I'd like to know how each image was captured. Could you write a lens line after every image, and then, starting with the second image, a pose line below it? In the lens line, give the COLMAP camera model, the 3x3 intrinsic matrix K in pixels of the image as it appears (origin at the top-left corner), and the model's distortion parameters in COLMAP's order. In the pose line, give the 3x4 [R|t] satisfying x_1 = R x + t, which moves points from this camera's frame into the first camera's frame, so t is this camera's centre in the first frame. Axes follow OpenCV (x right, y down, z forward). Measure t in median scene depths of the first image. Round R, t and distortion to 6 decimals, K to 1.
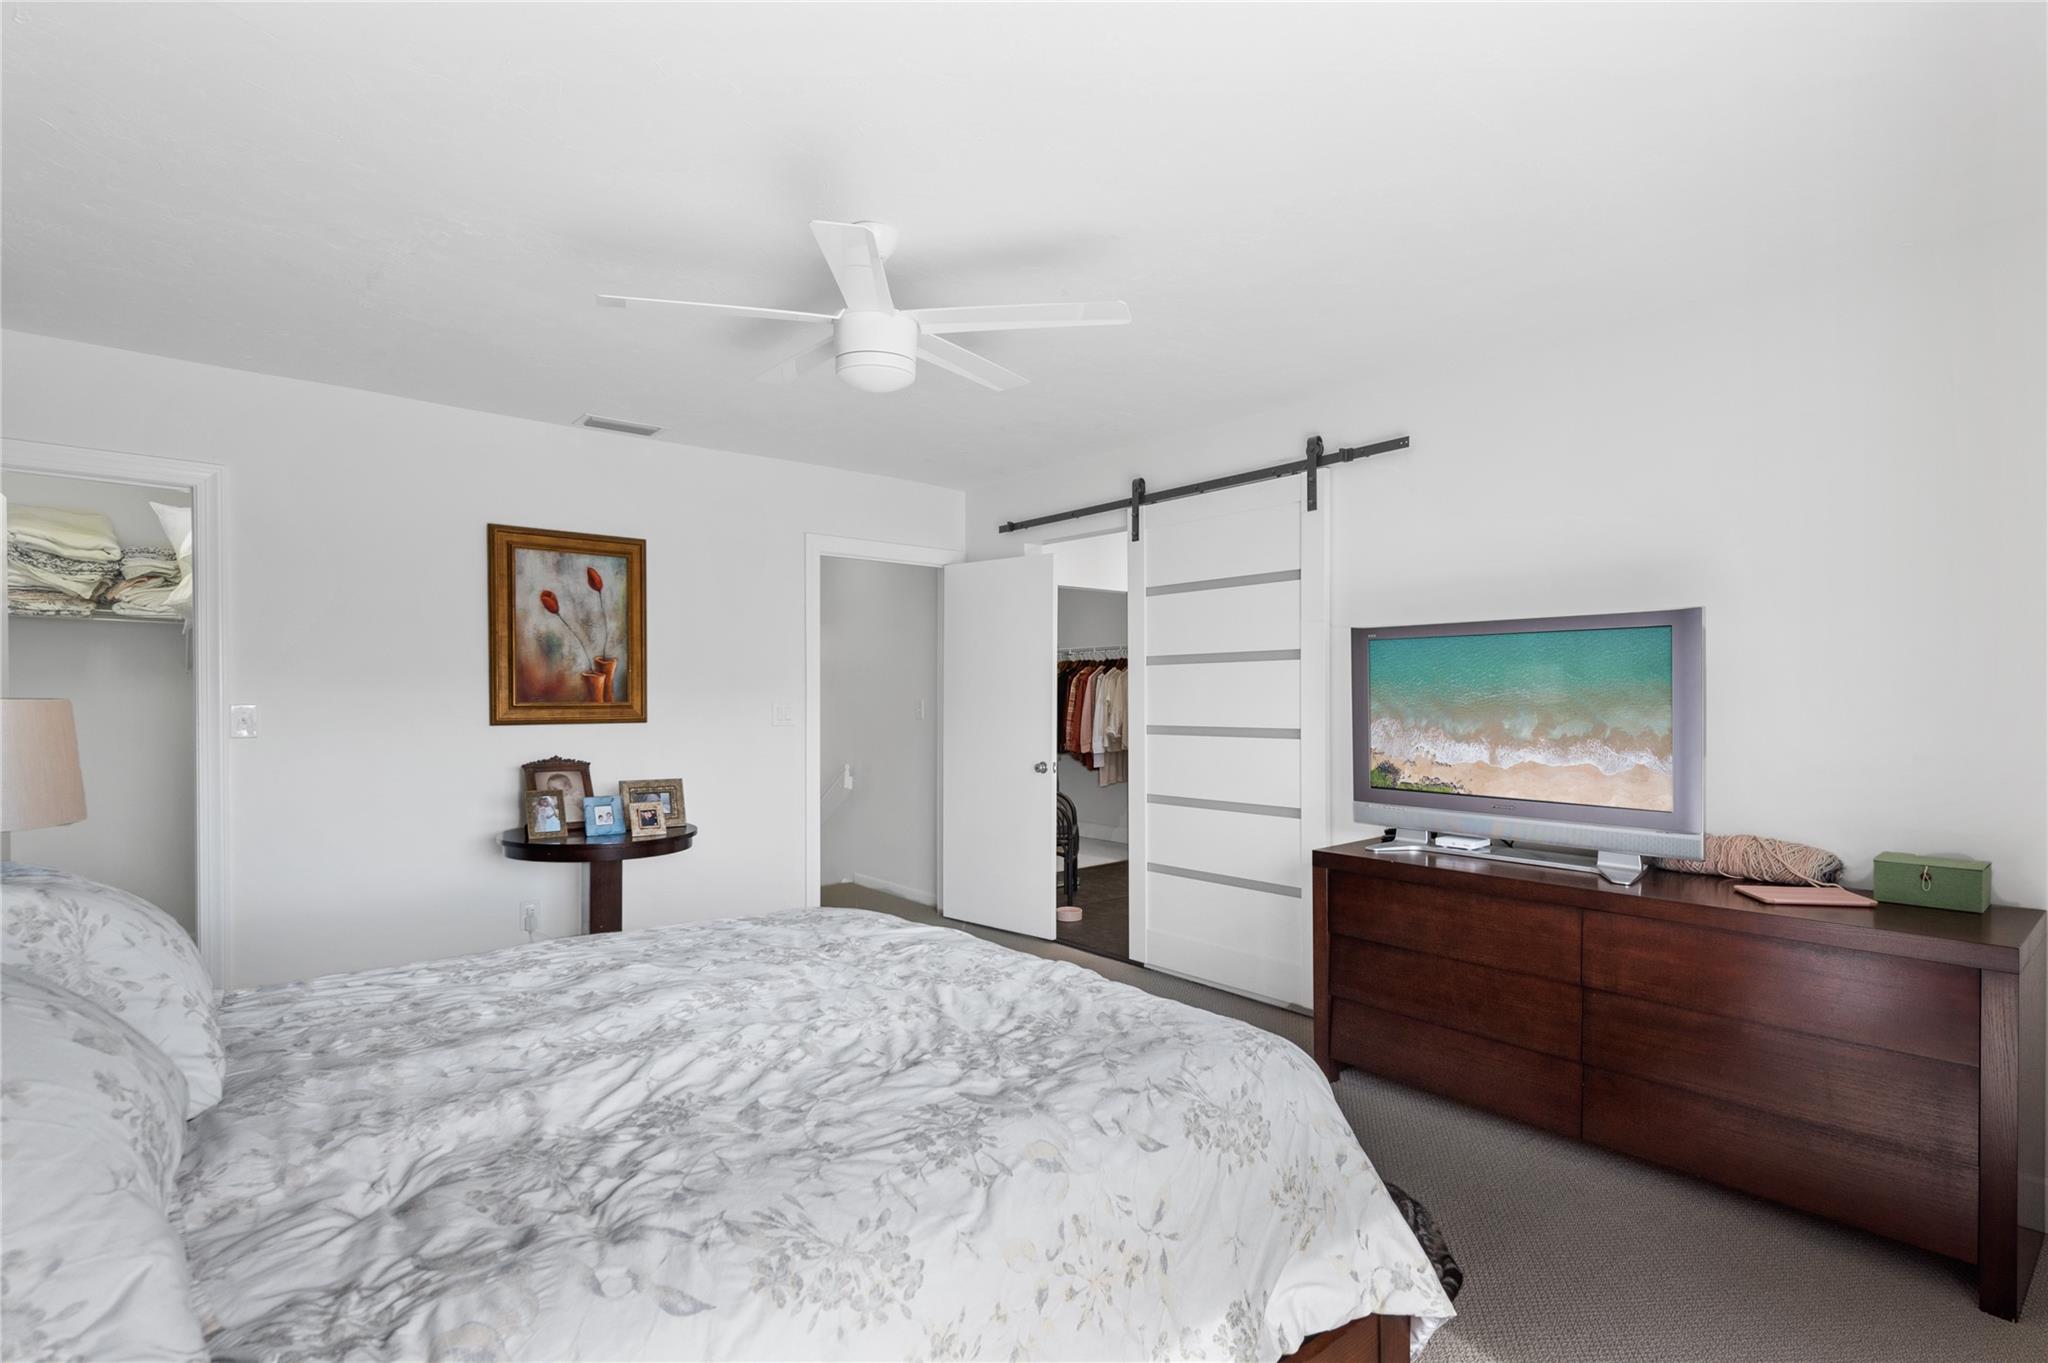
lens RADIAL K [[985.3, 0, 1023.3], [0, 985.3, 694.3], [0, 0, 1]] dist [0.015257, -0.001783]
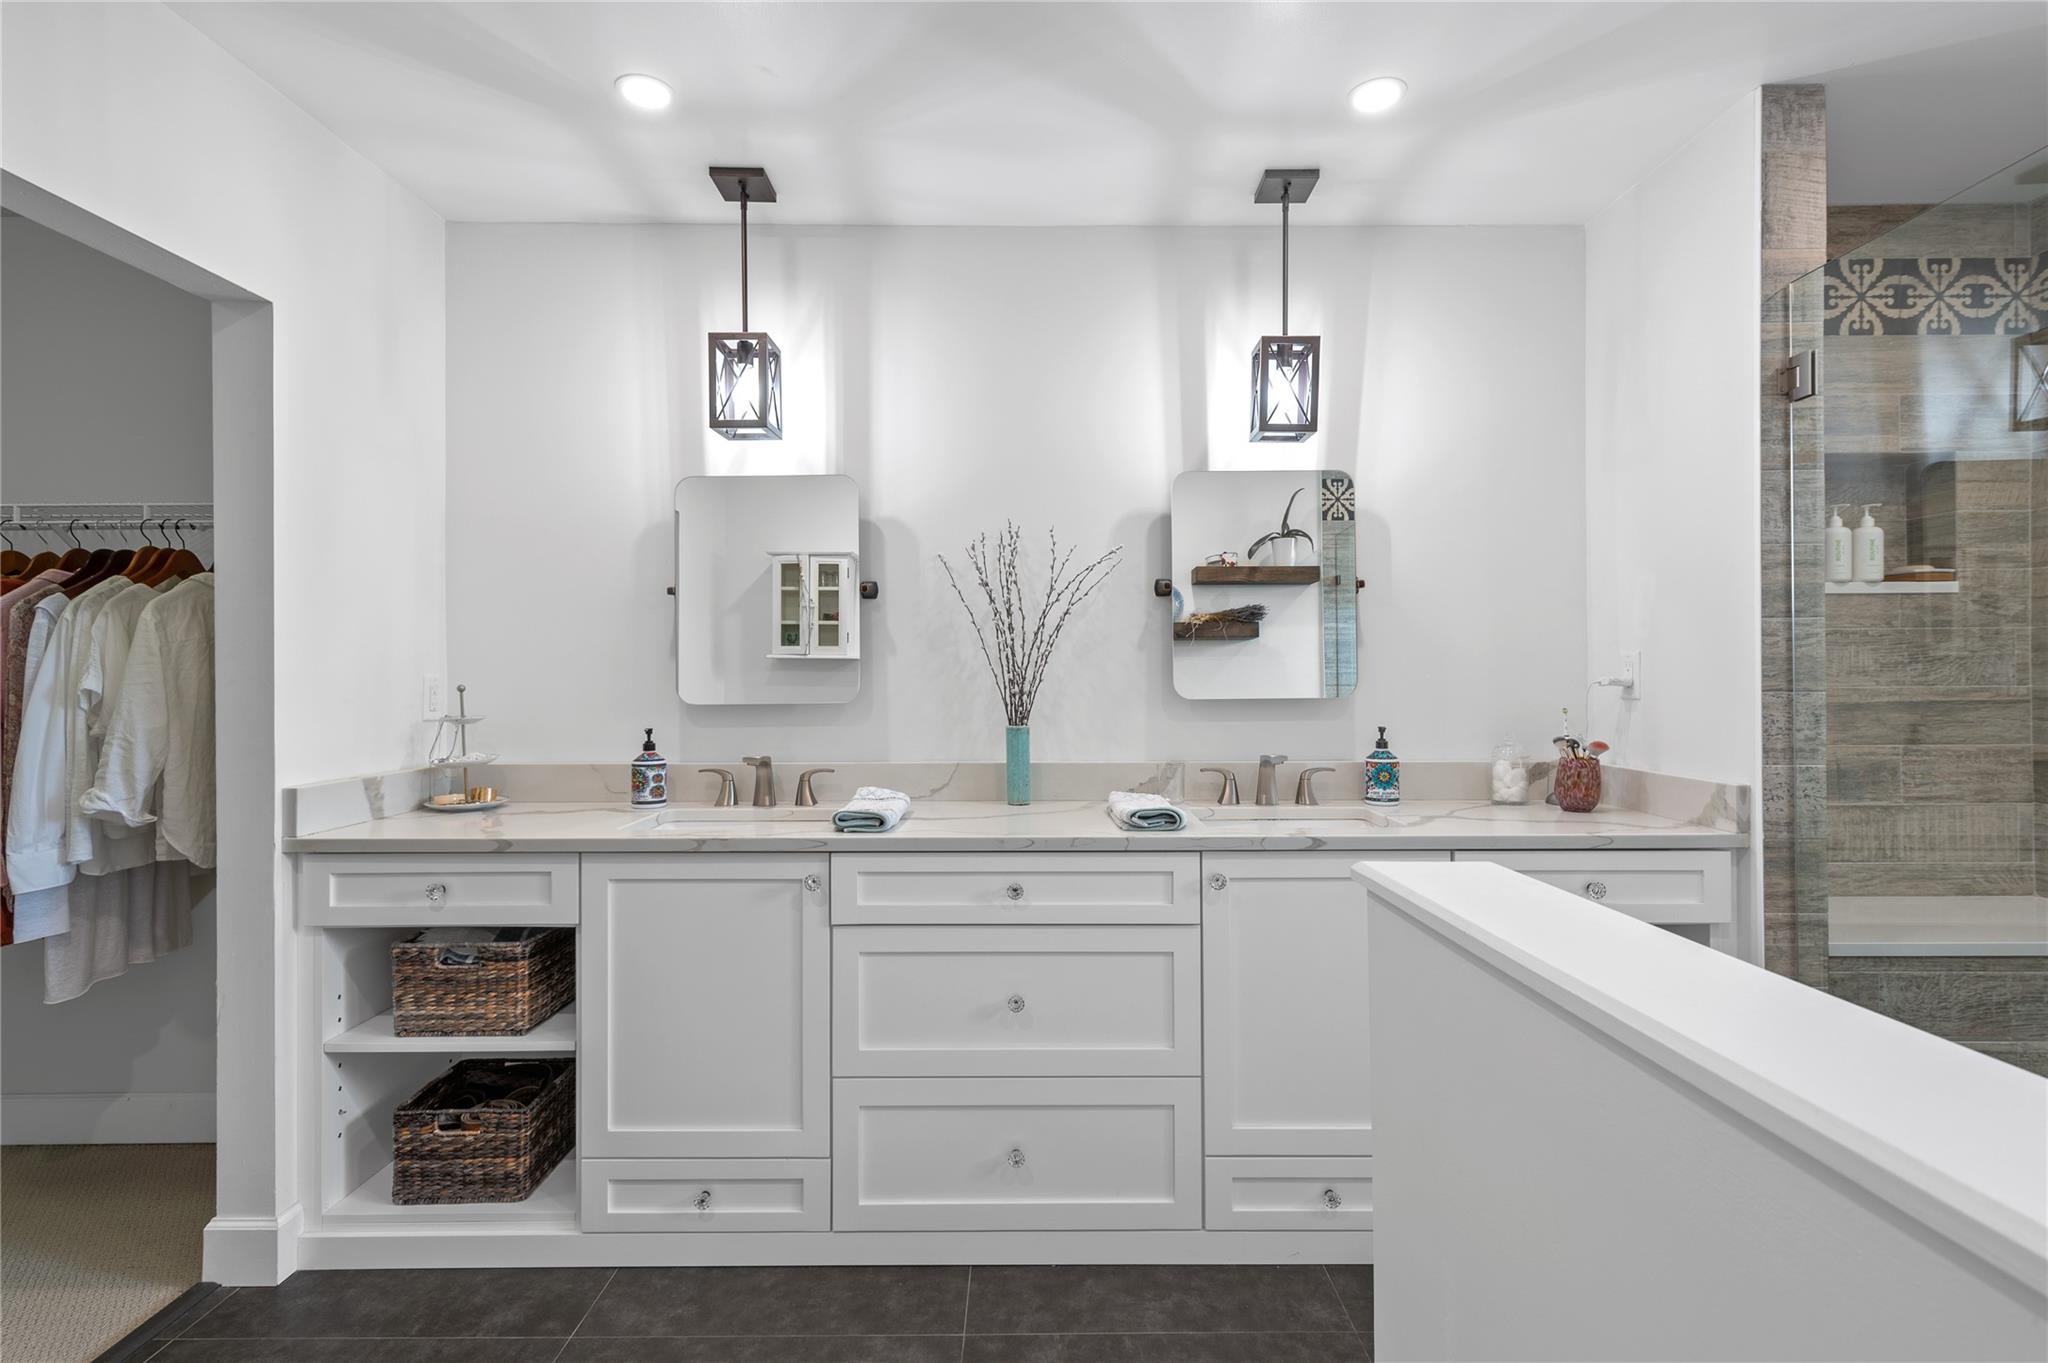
lens RADIAL K [[985.3, 0, 1023.6], [0, 985.3, 673.5], [0, 0, 1]] dist [0.015257, -0.001783]
pose [[0.640940, 0.002683, 0.767587, 0.039083], [-0.009911, 0.999939, 0.004780, -0.003023], [-0.767527, -0.010671, 0.640927, 0.623282]]
